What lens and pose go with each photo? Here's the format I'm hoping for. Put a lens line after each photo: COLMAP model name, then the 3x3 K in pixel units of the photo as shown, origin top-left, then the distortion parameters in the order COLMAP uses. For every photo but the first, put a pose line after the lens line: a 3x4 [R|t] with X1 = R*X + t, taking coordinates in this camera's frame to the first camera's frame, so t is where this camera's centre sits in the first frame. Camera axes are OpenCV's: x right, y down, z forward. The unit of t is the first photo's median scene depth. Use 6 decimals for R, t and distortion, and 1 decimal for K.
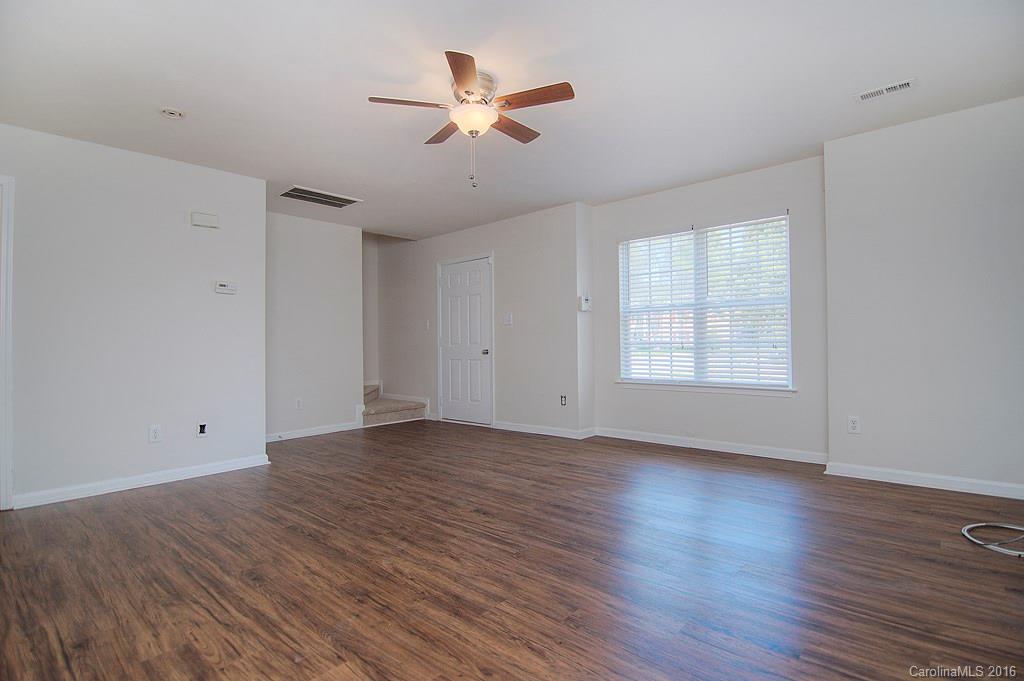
lens RADIAL K [[502.5, 0, 512.9], [0, 502.5, 337.5], [0, 0, 1]] dist [-0.015118, -0.002606]
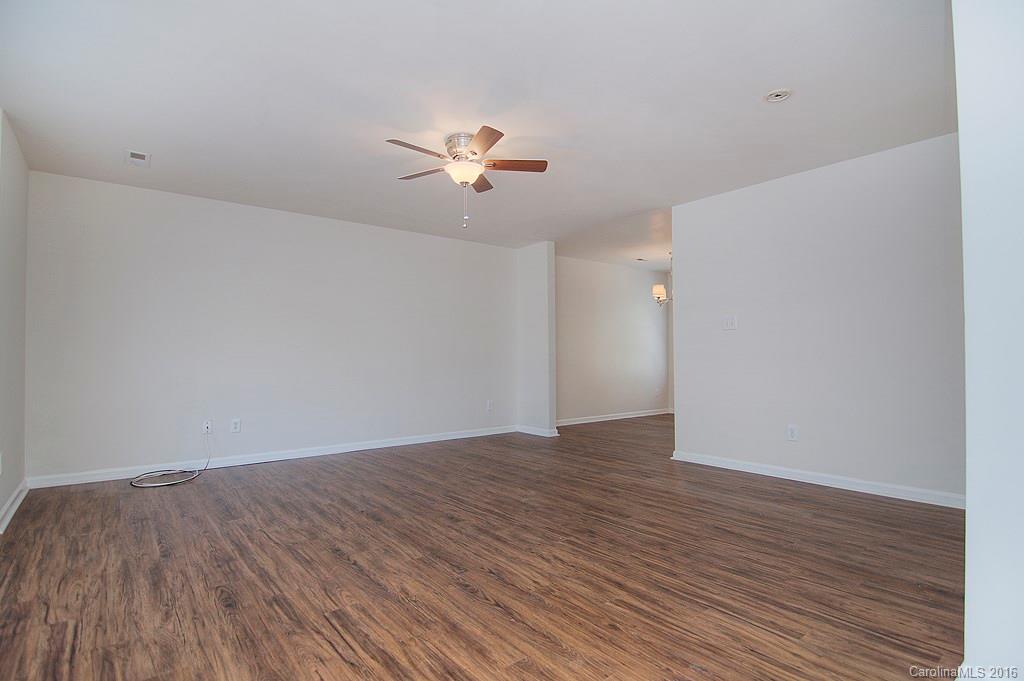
lens RADIAL K [[505.9, 0, 510.7], [0, 505.9, 359.3], [0, 0, 1]] dist [-0.011953, -0.000407]
pose [[-0.985582, 0.019558, 0.168066, -0.400141], [0.019006, 0.999807, -0.004889, 0.028709], [-0.168129, -0.001624, -0.985764, 2.239547]]
